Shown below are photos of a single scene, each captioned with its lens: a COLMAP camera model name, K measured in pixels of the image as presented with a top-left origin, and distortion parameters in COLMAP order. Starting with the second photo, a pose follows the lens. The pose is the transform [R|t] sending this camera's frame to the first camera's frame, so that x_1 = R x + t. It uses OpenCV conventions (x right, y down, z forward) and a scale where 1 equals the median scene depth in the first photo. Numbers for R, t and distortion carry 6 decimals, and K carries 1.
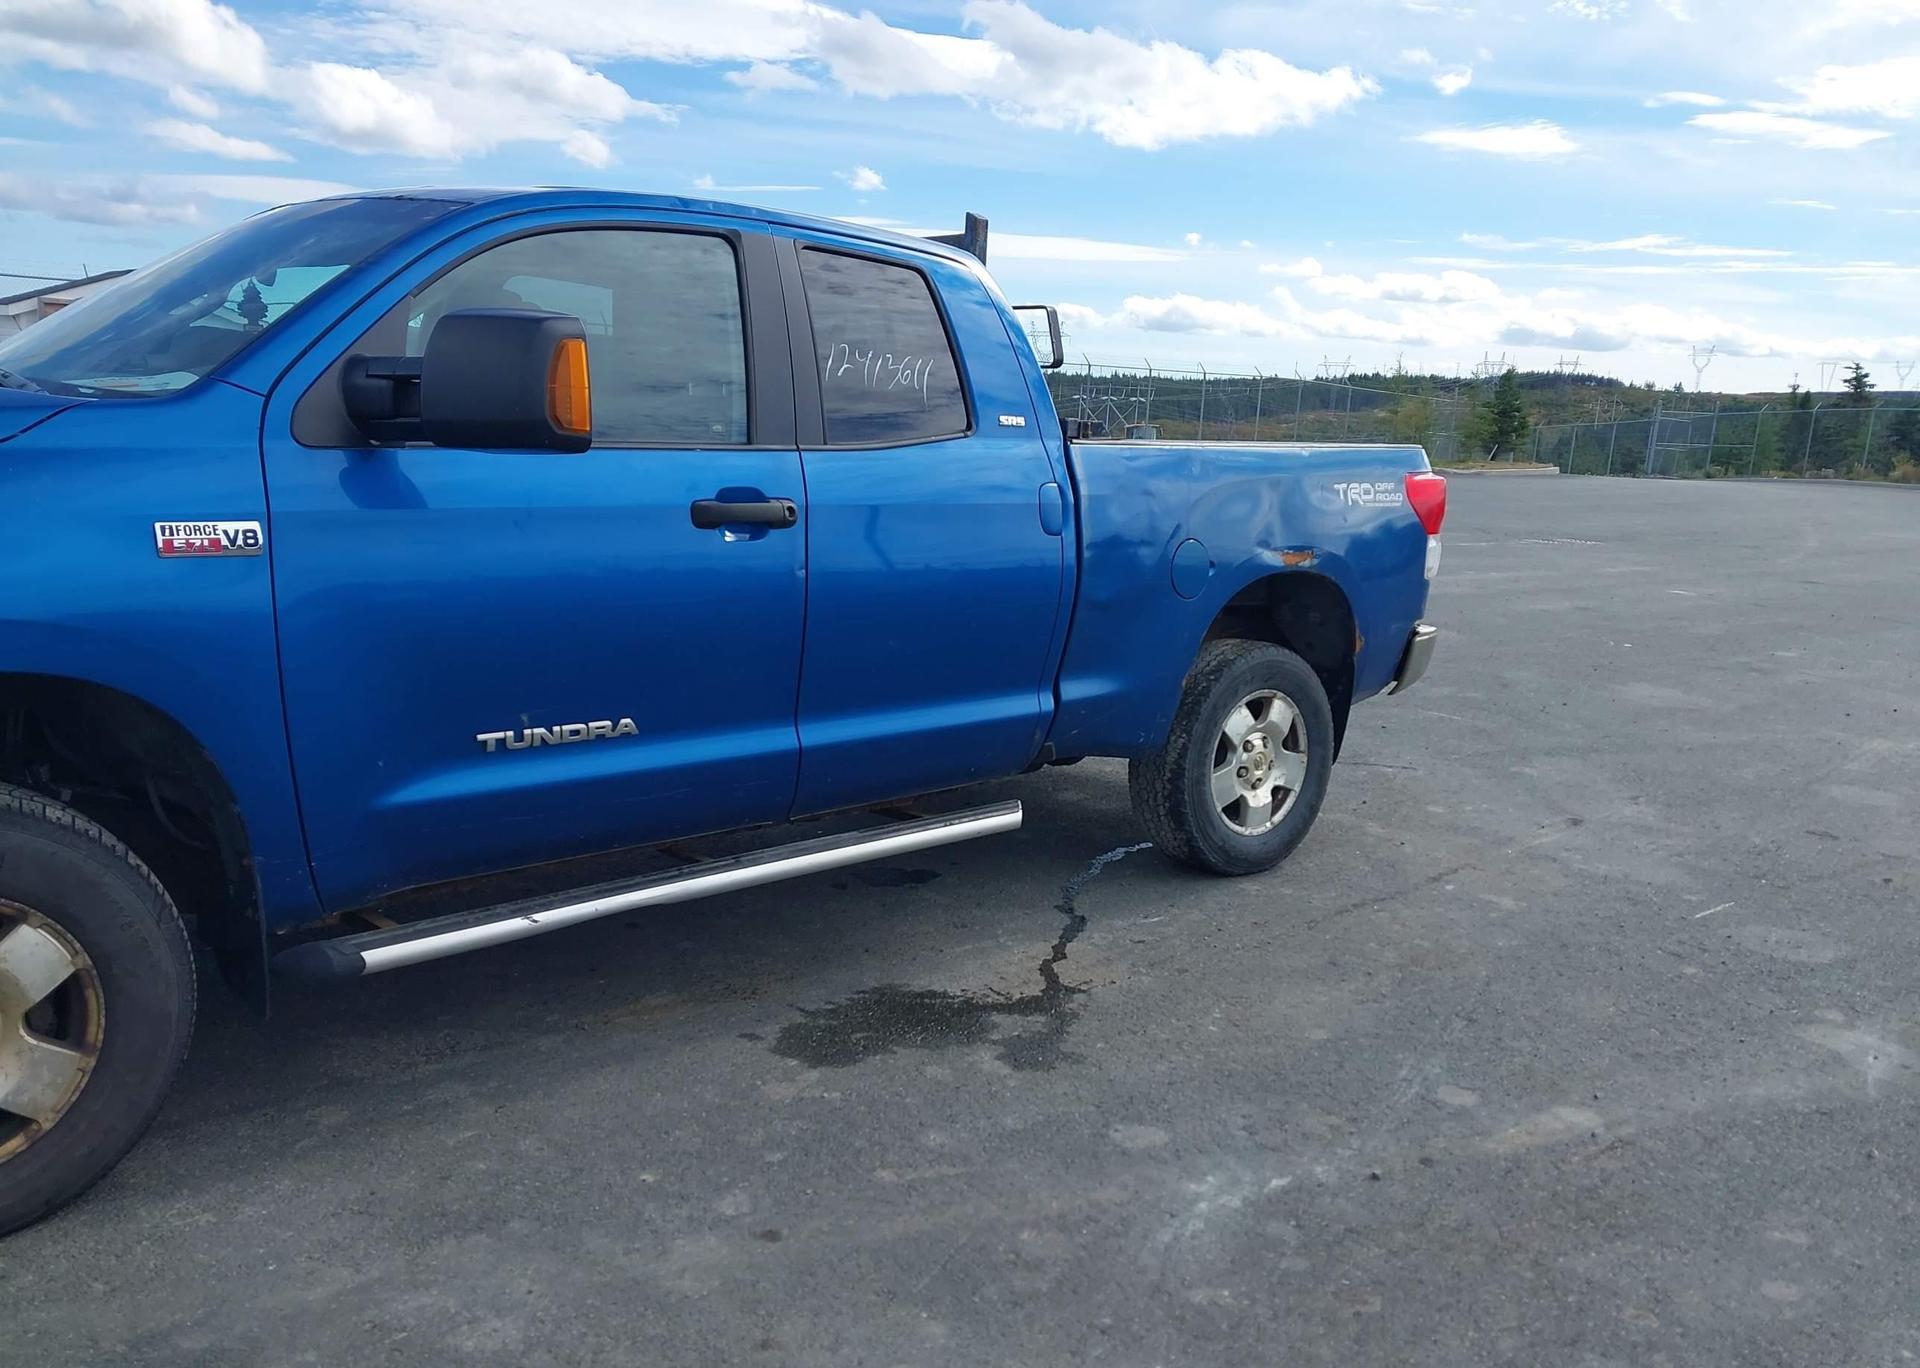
lens RADIAL K [[1375.2, 0, 956.0], [0, 1375.2, 666.5], [0, 0, 1]] dist [0.063215, -0.073649]
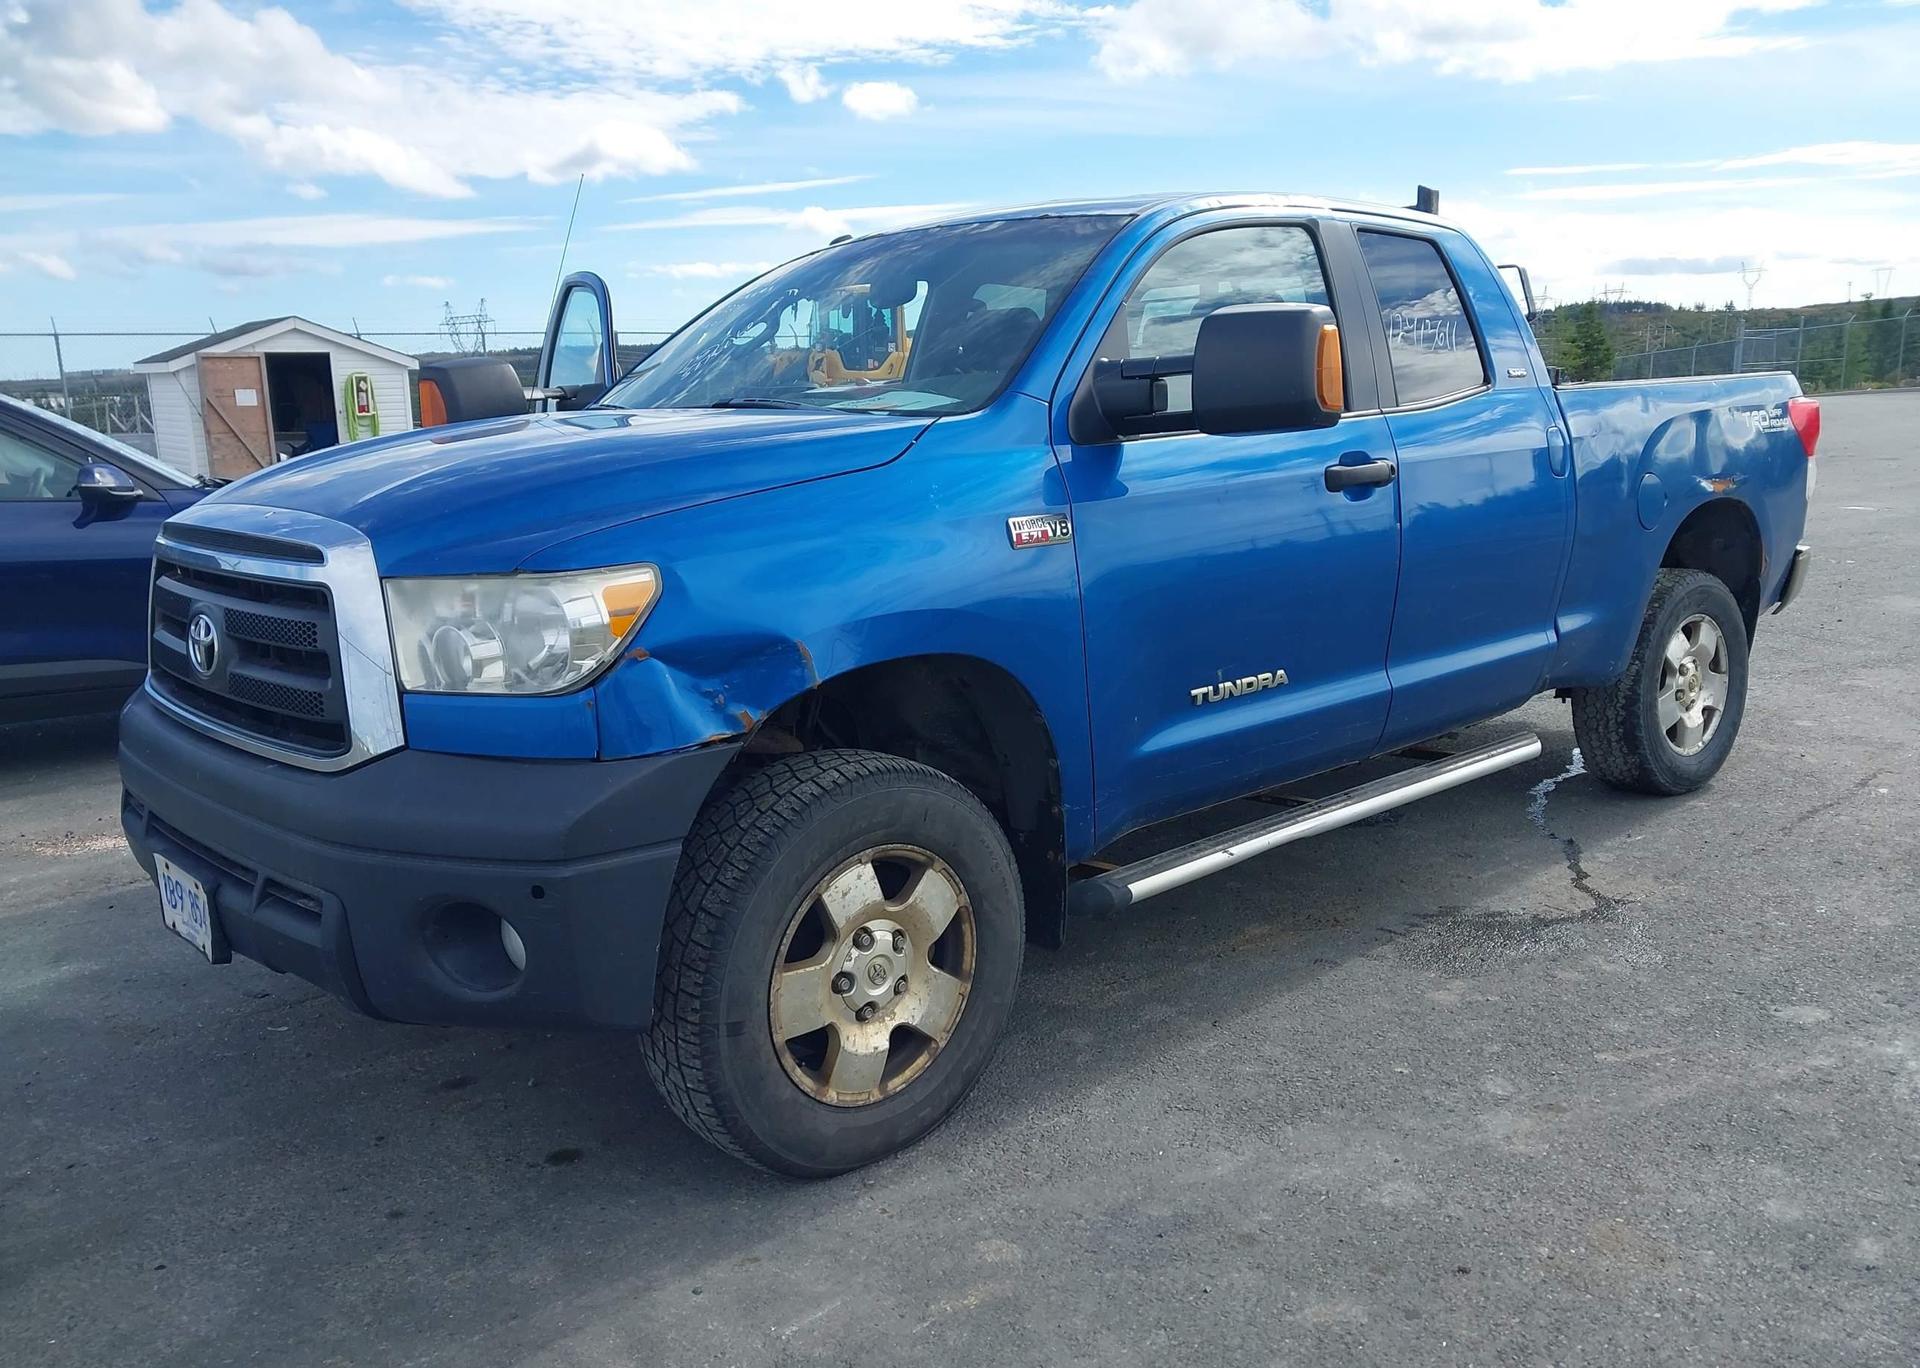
lens RADIAL K [[1375.2, 0, 956.0], [0, 1375.2, 666.5], [0, 0, 1]] dist [0.063215, -0.073649]
pose [[0.996302, -0.075963, -0.040151, -0.351827], [0.076422, 0.997025, 0.010010, 0.003130], [0.039272, -0.013042, 0.999143, -0.089902]]
